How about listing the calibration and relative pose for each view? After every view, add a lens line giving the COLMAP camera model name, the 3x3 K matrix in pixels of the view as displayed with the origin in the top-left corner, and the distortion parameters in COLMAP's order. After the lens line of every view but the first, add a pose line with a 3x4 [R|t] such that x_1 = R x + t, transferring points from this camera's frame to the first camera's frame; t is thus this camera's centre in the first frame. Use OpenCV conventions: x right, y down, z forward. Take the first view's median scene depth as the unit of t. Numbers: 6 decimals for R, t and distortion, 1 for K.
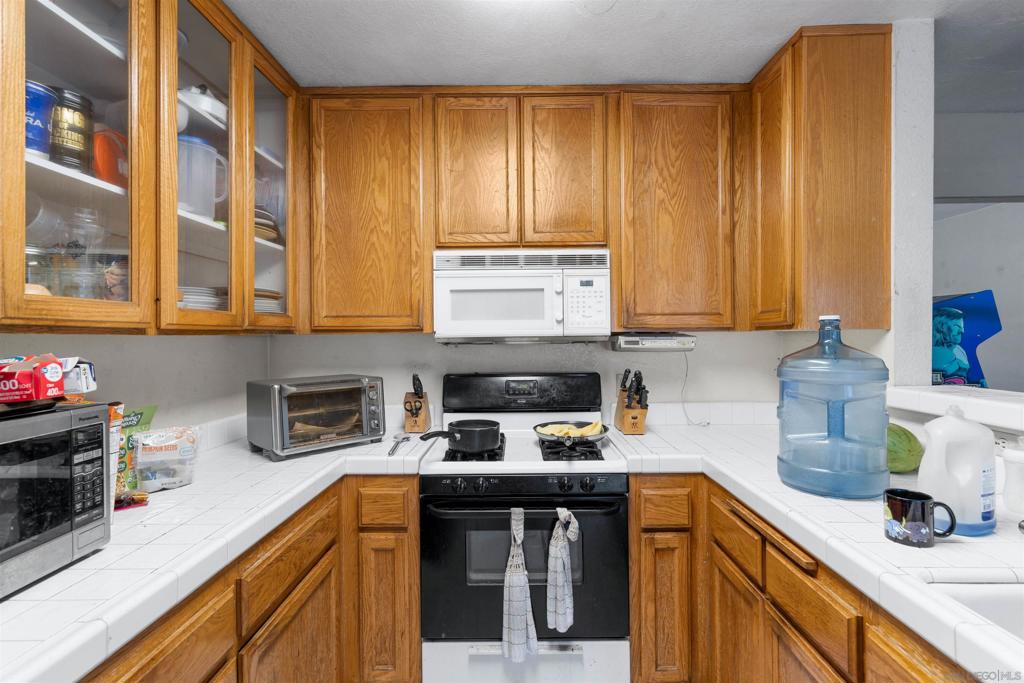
lens RADIAL K [[481.1, 0, 513.7], [0, 481.1, 339.1], [0, 0, 1]] dist [0.002680, 0.000615]
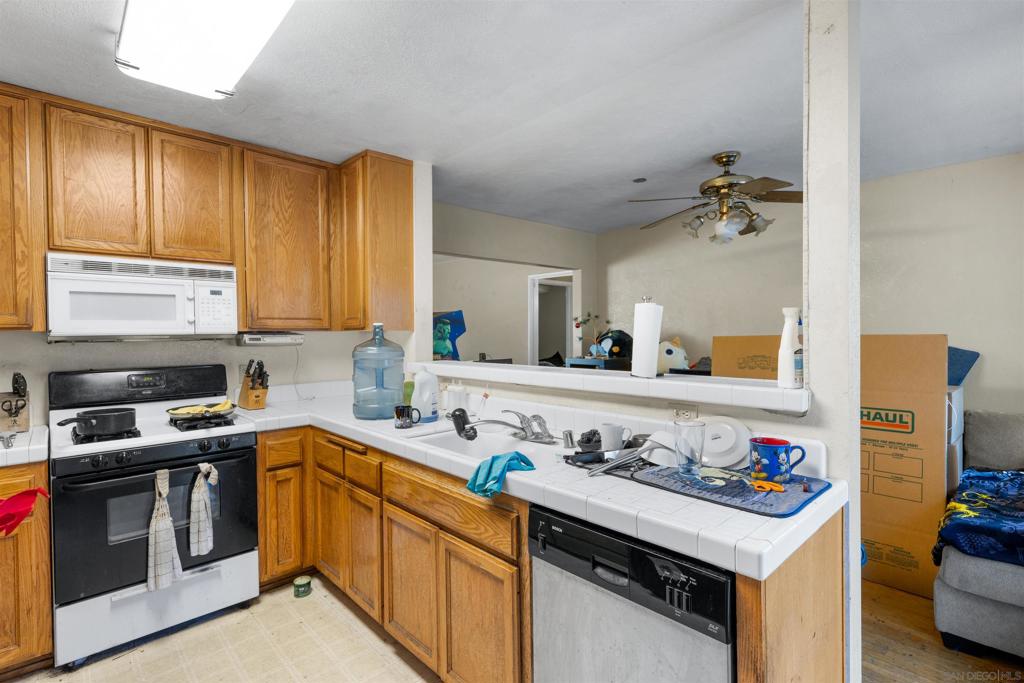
lens RADIAL K [[490.2, 0, 513.3], [0, 490.2, 341.4], [0, 0, 1]] dist [0.004274, 0.000256]
pose [[0.721732, -0.010172, 0.692098, -0.203992], [0.004464, 0.999940, 0.010041, 0.003197], [-0.692159, -0.004157, 0.721733, -0.539354]]
